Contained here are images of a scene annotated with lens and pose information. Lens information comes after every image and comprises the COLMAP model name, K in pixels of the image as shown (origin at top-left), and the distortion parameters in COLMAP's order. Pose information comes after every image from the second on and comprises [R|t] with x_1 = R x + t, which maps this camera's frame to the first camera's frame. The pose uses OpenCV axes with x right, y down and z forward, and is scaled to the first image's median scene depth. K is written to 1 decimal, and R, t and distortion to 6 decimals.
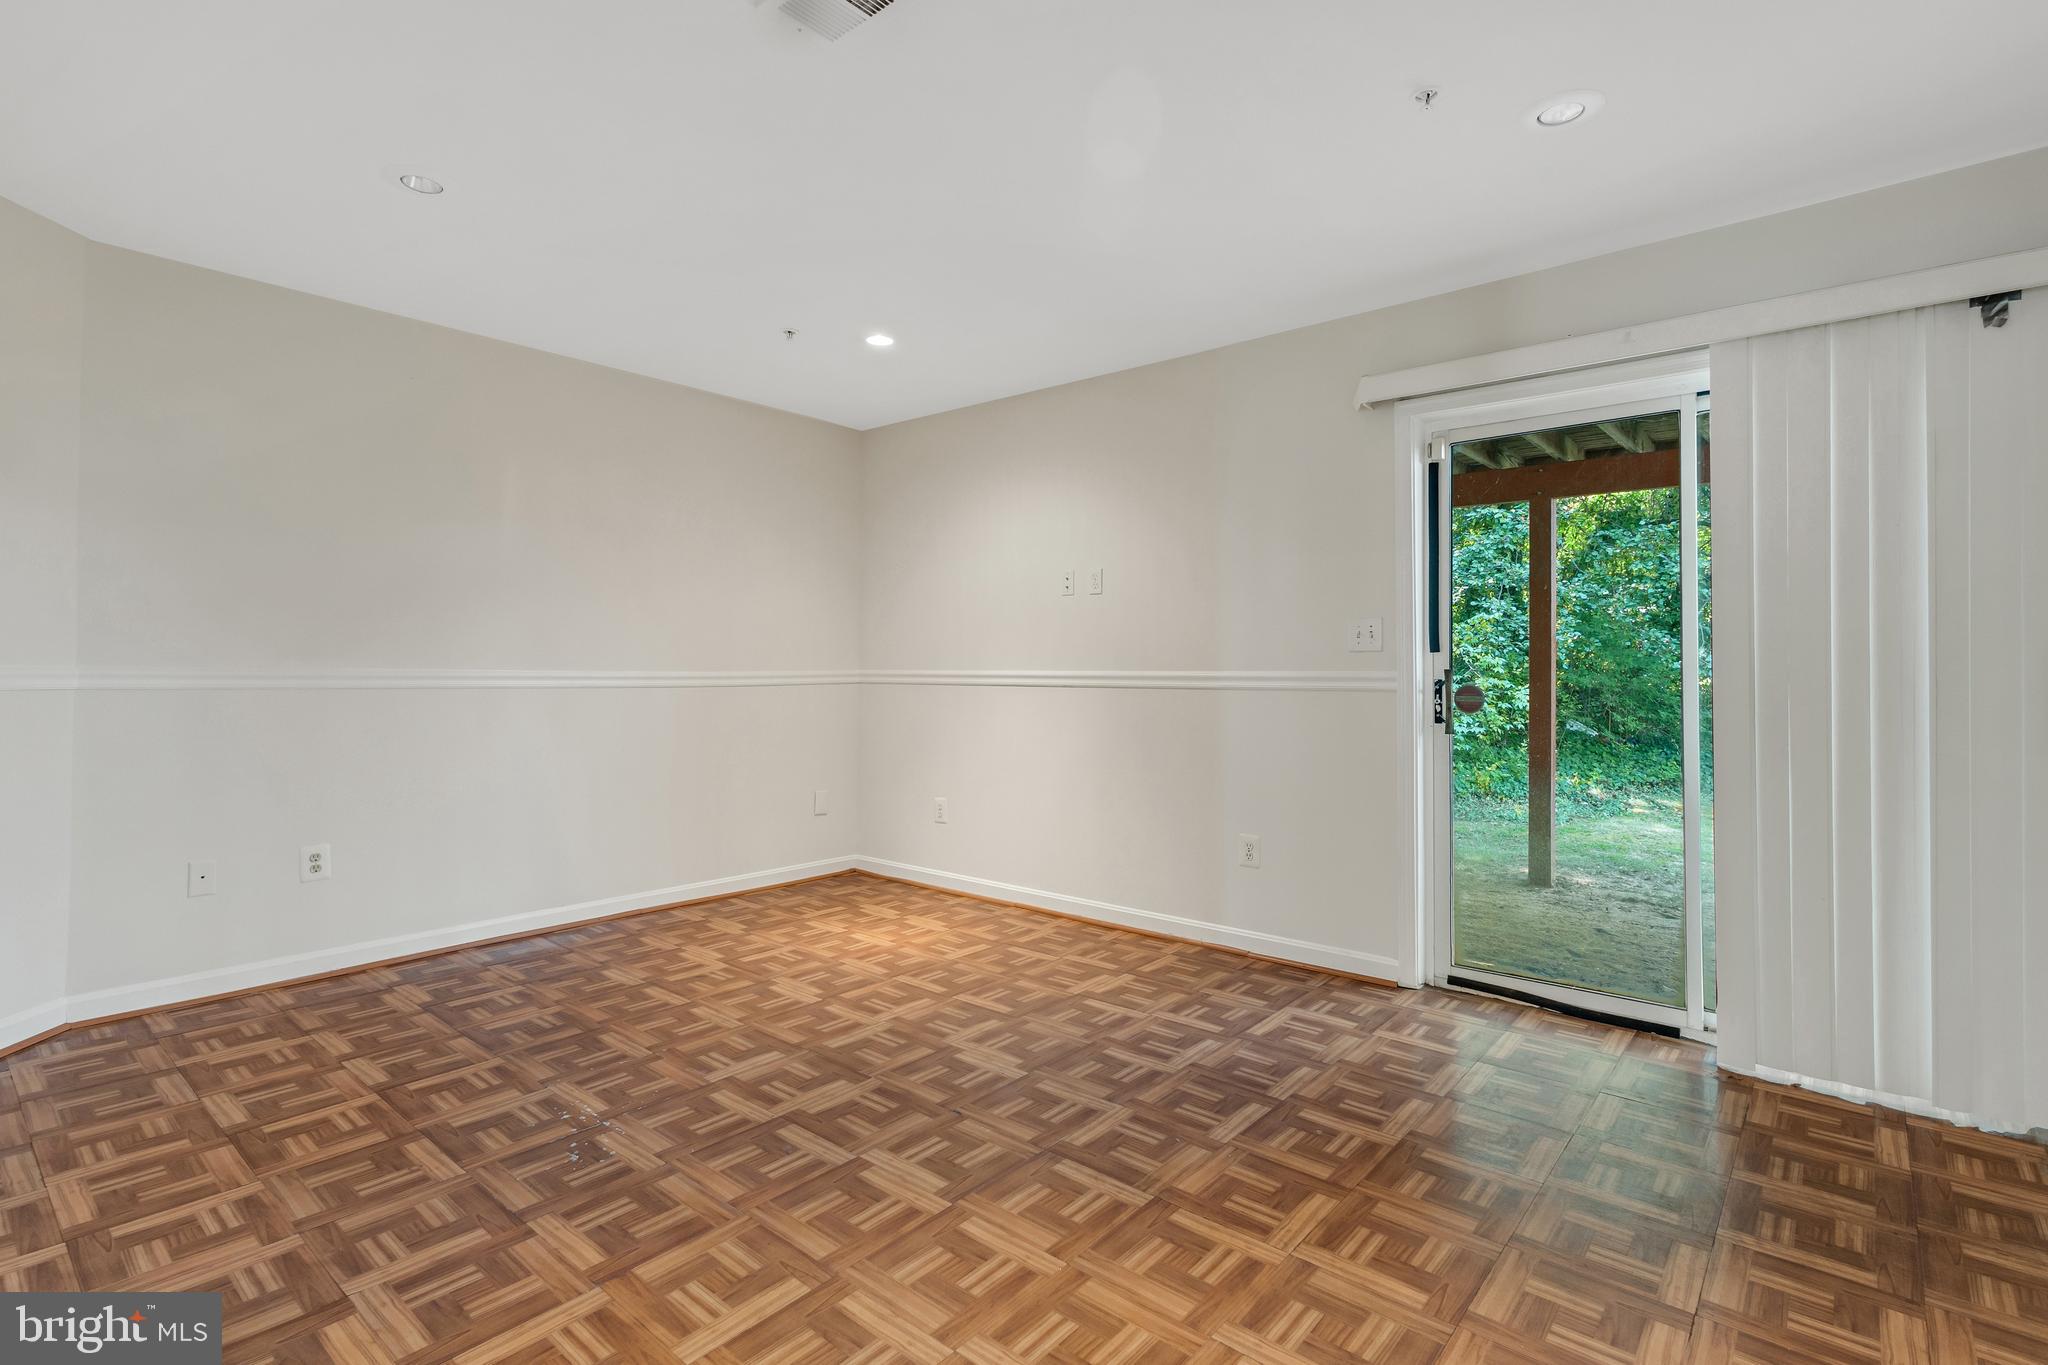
lens RADIAL K [[965.0, 0, 1022.1], [0, 965.0, 678.0], [0, 0, 1]] dist [0.006473, -0.000016]
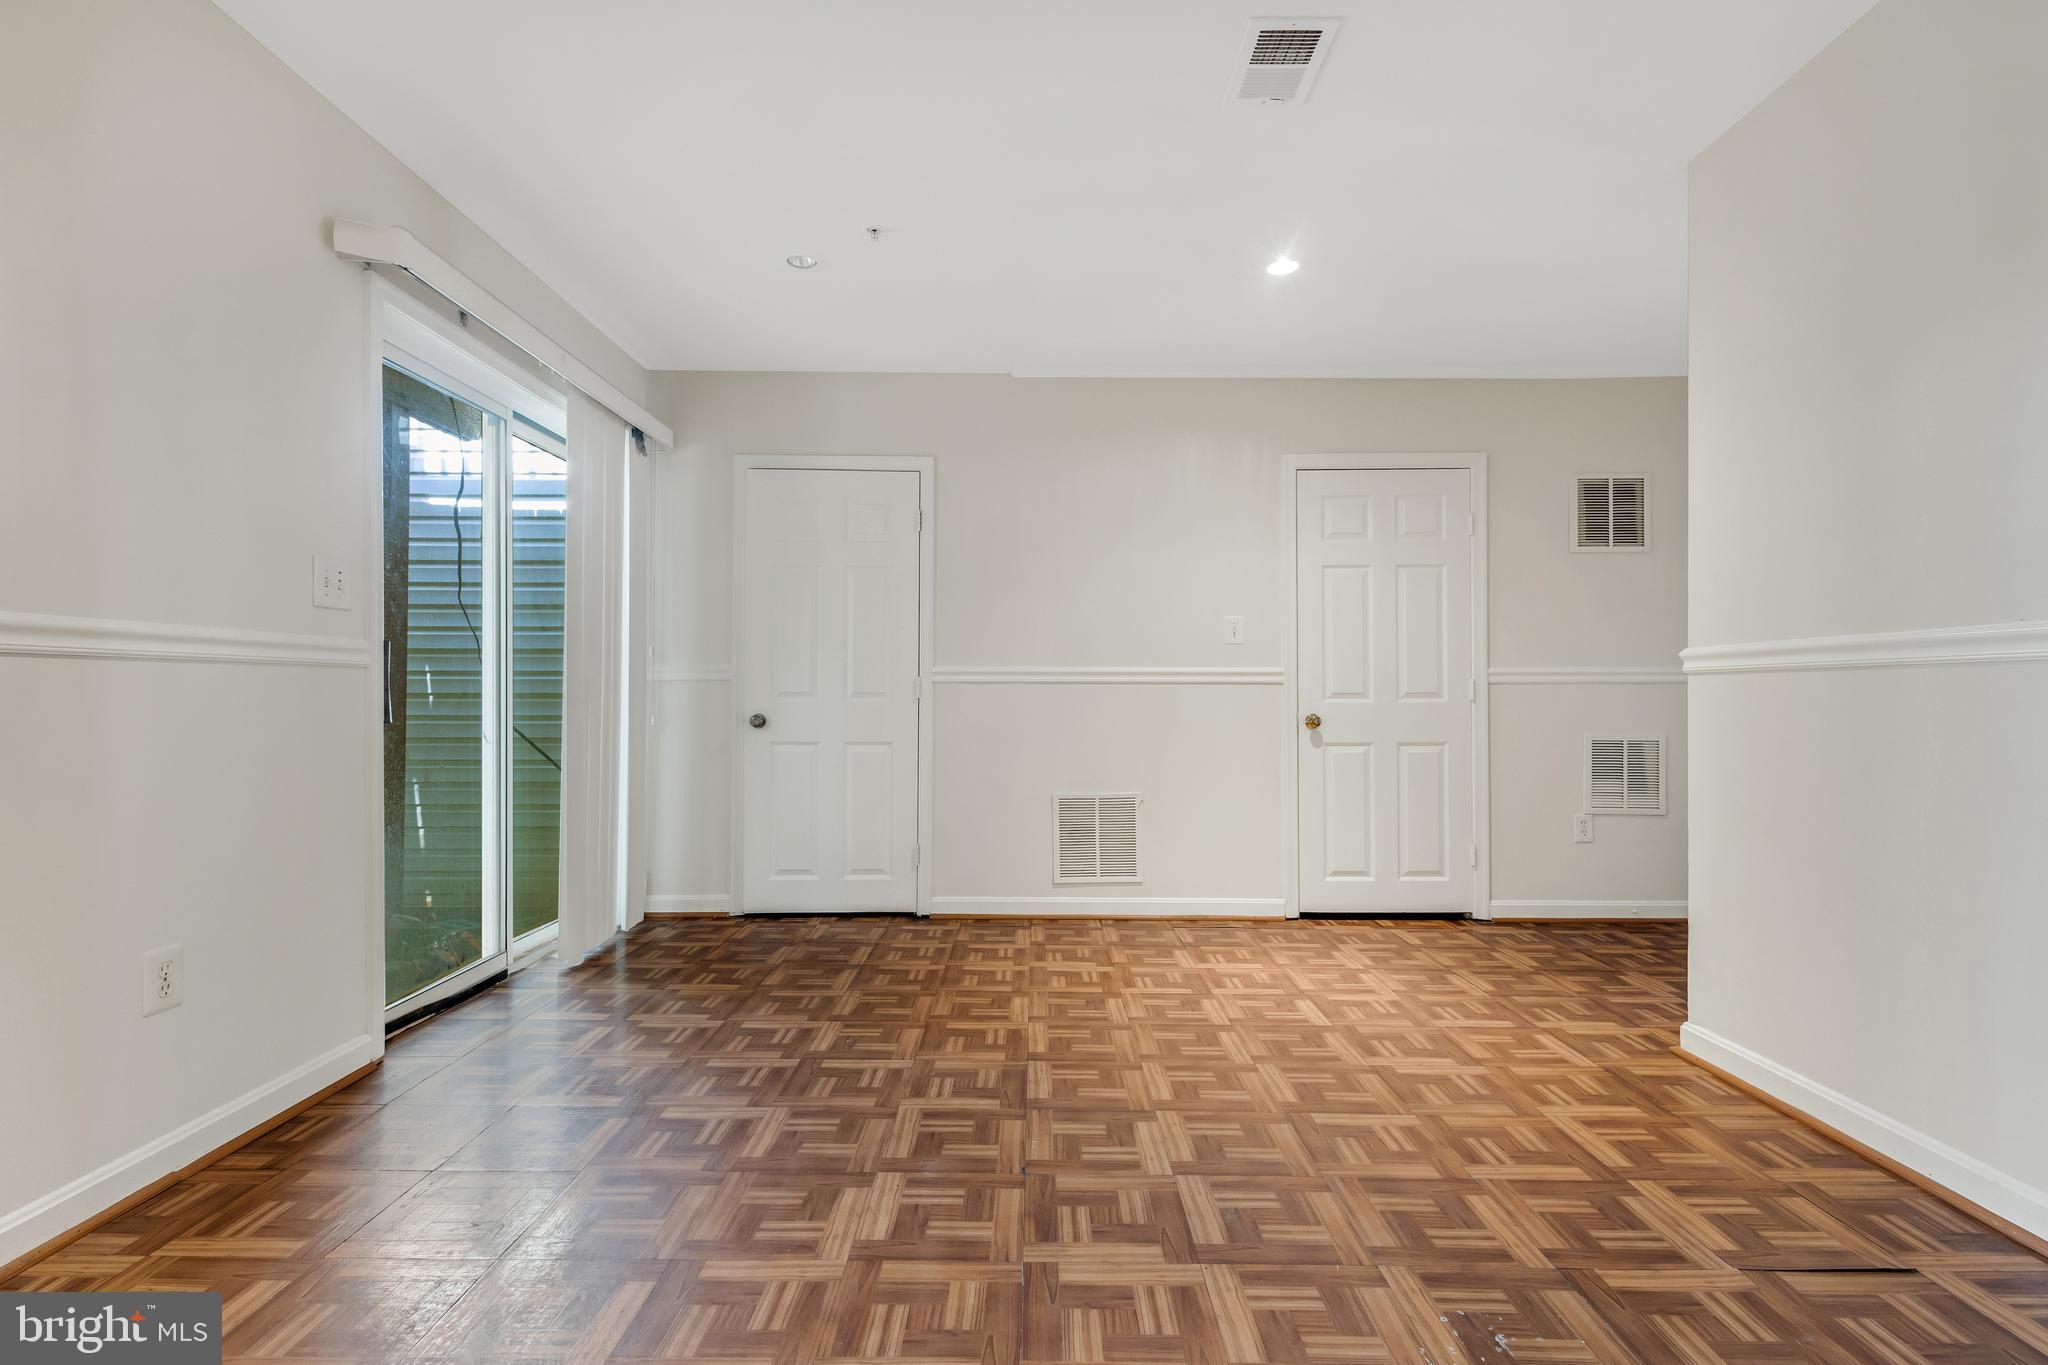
lens RADIAL K [[965.0, 0, 1022.1], [0, 965.0, 678.0], [0, 0, 1]] dist [0.006473, -0.000016]
pose [[-0.641411, 0.008536, 0.767150, -0.735430], [0.001899, 0.999953, -0.009538, 0.044273], [-0.767195, -0.004661, -0.641397, 1.613681]]
